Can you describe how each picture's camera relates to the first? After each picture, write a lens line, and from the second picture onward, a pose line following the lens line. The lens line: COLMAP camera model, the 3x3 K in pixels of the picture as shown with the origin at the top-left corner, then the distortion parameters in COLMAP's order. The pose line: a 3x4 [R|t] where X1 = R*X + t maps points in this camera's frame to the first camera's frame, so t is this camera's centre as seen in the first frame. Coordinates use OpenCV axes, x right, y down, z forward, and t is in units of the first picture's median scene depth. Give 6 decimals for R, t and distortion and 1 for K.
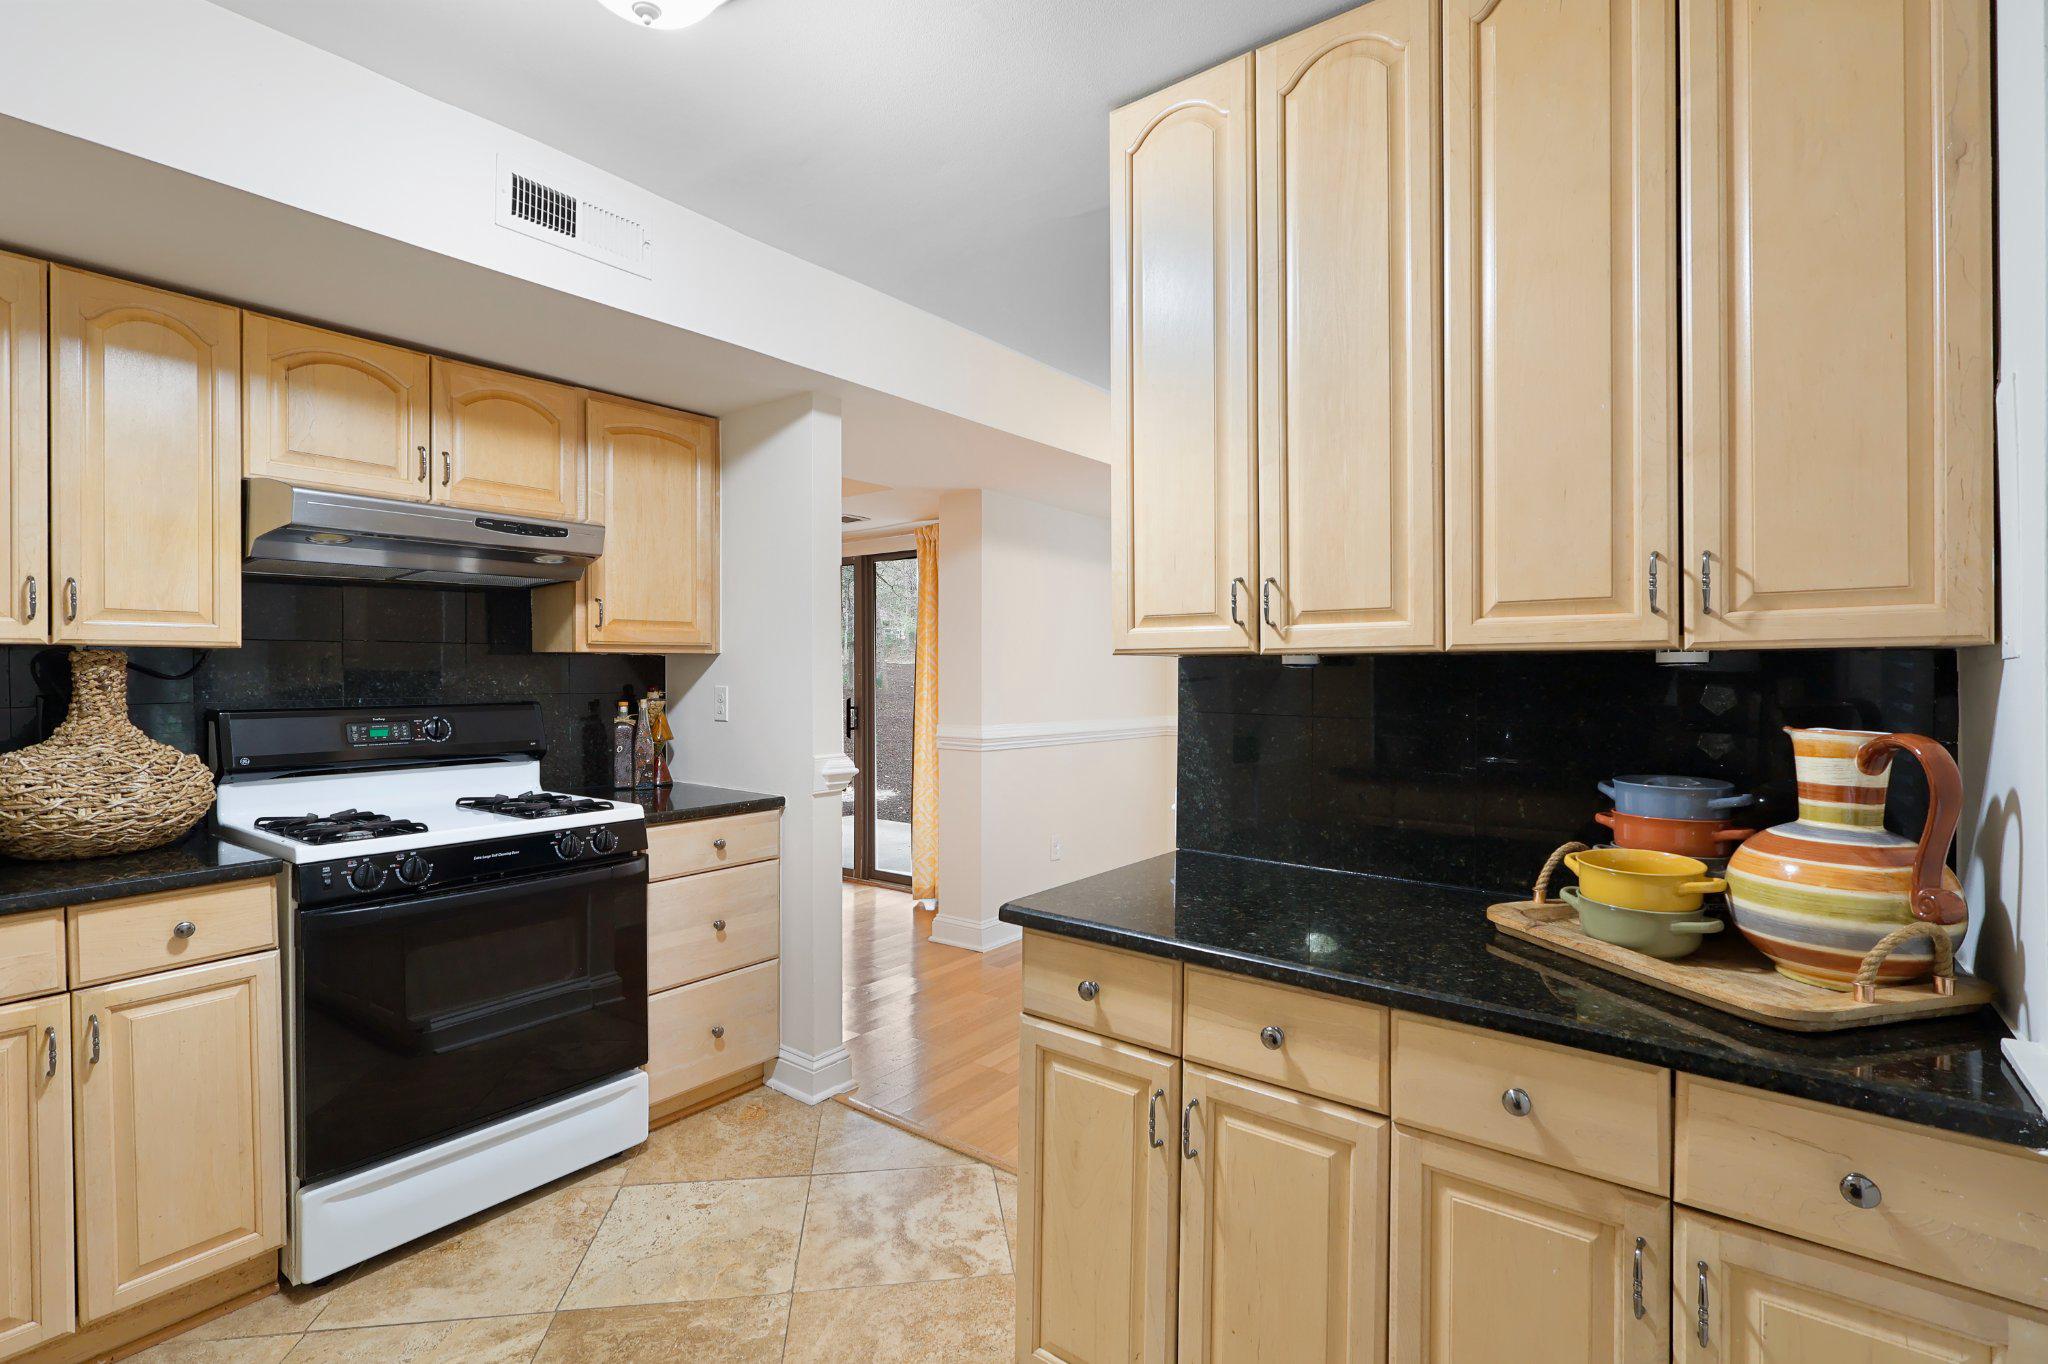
lens RADIAL K [[950.2, 0, 1022.2], [0, 950.2, 682.2], [0, 0, 1]] dist [0.000260, 0.000582]
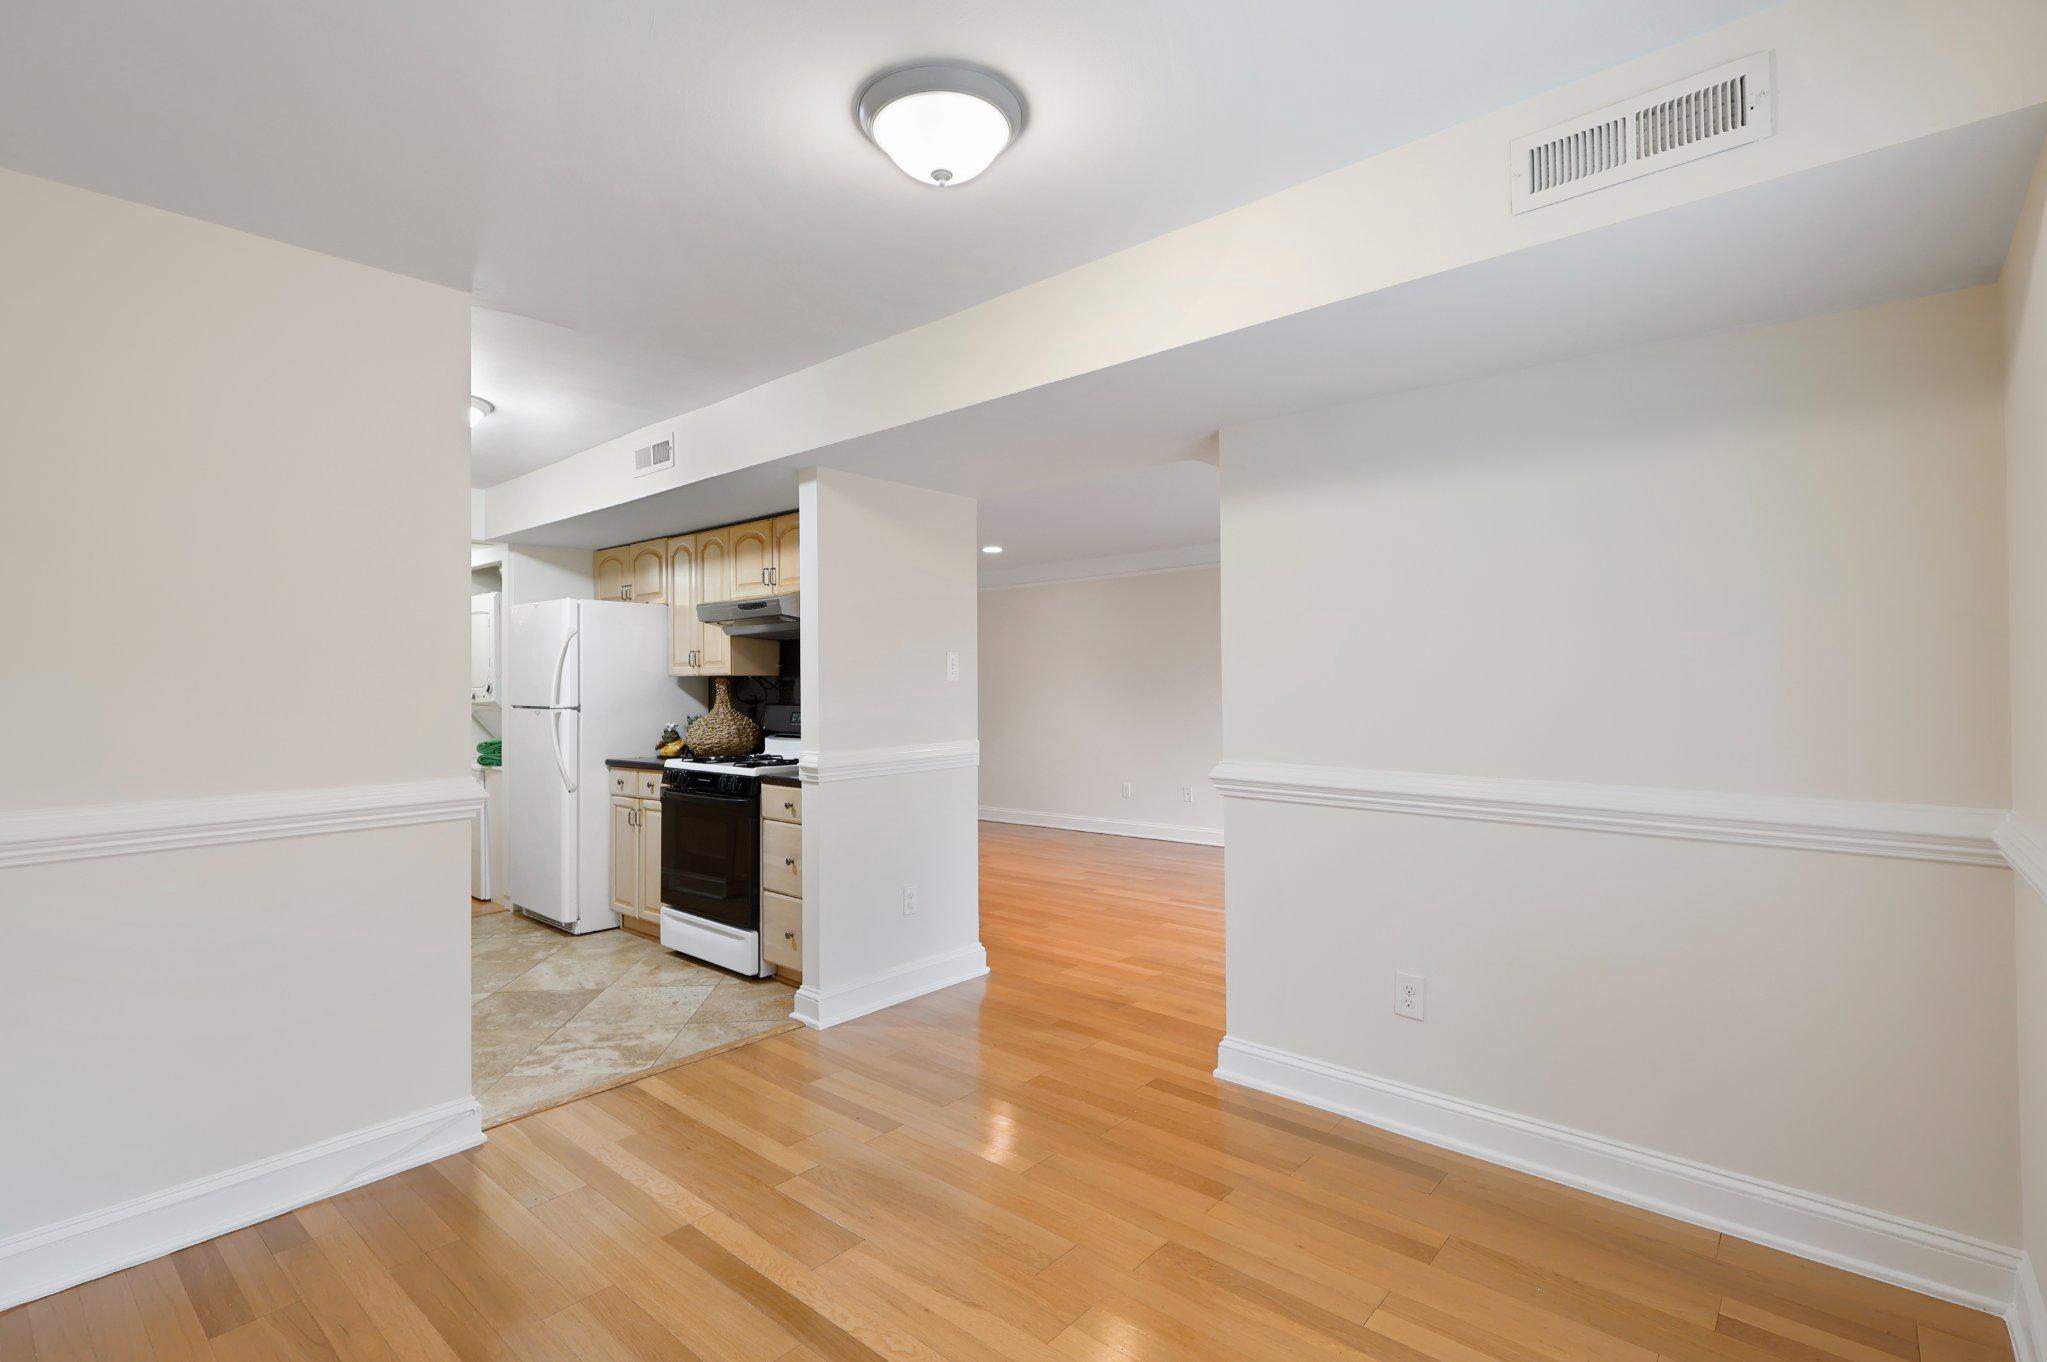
lens RADIAL K [[949.8, 0, 1009.6], [0, 949.8, 674.6], [0, 0, 1]] dist [0.000260, 0.000582]
pose [[-0.079209, -0.016838, -0.996716, 1.623553], [-0.004530, 0.999853, -0.016531, -0.005848], [0.996848, 0.003206, -0.079274, 2.144165]]
